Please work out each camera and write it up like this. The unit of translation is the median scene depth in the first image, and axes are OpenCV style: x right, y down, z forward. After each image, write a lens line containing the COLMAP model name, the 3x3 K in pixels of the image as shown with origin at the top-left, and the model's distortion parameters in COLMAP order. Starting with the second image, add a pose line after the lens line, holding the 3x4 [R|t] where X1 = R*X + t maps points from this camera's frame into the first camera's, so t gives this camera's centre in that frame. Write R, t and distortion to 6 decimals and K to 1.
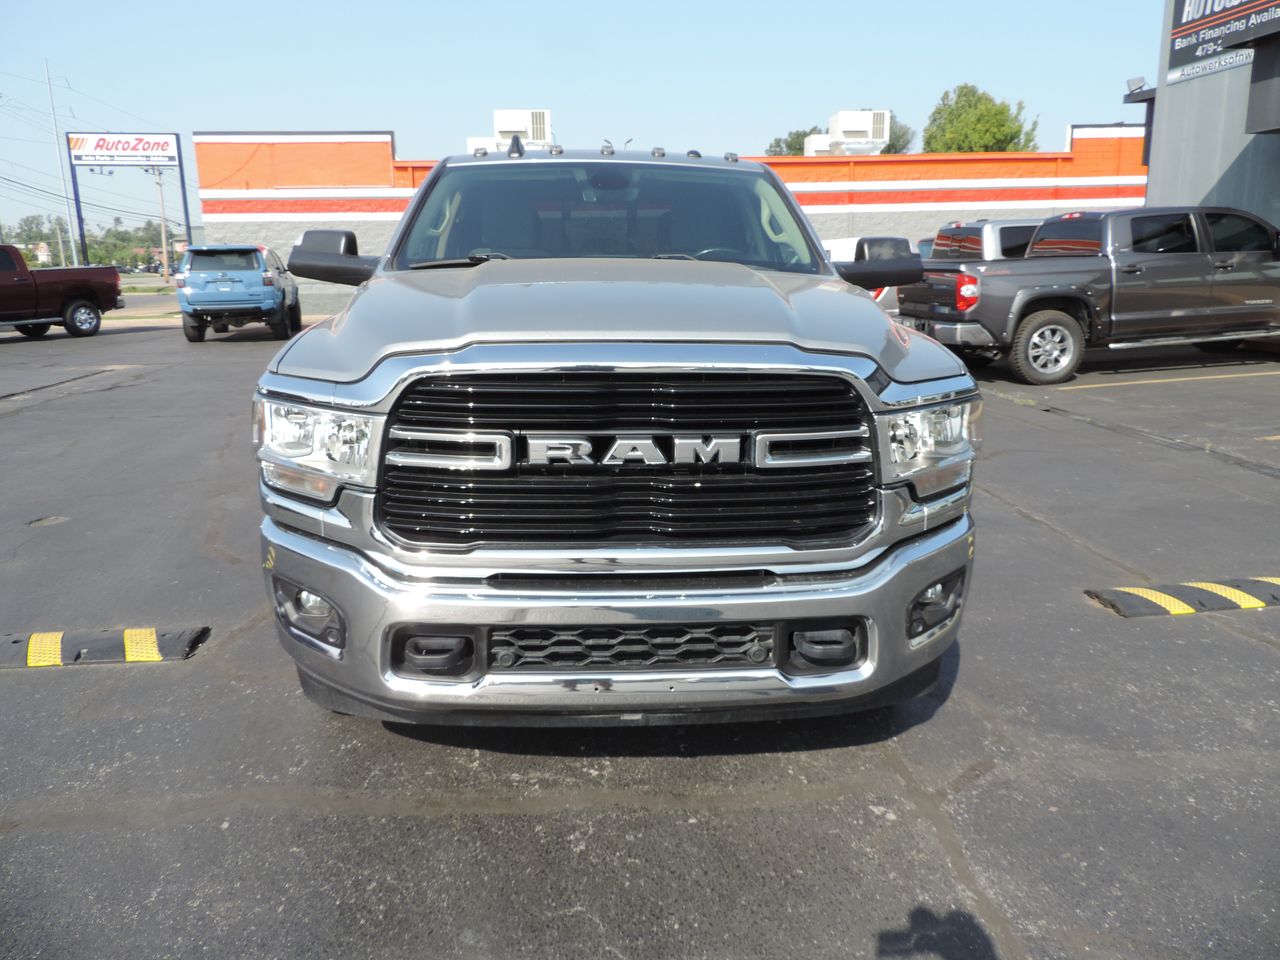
lens RADIAL K [[903.0, 0, 637.2], [0, 903.0, 472.1], [0, 0, 1]] dist [0.007750, -0.024611]
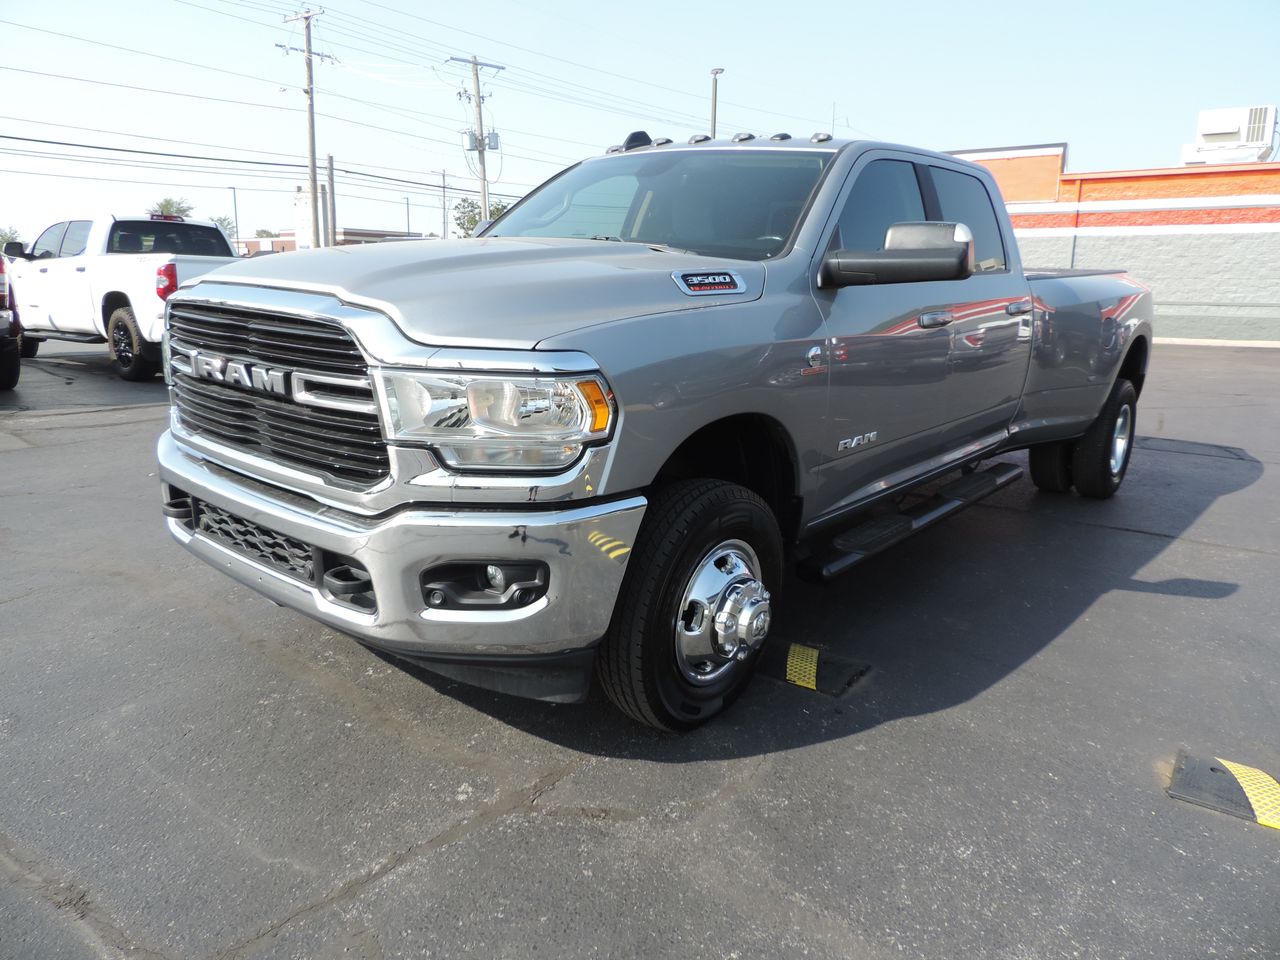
lens RADIAL K [[903.0, 0, 637.2], [0, 903.0, 472.1], [0, 0, 1]] dist [0.007750, -0.024611]
pose [[0.720144, 0.170178, -0.672630, 0.657544], [-0.185406, 0.981400, 0.049795, -0.028682], [0.668593, 0.088850, 0.738301, 0.248056]]
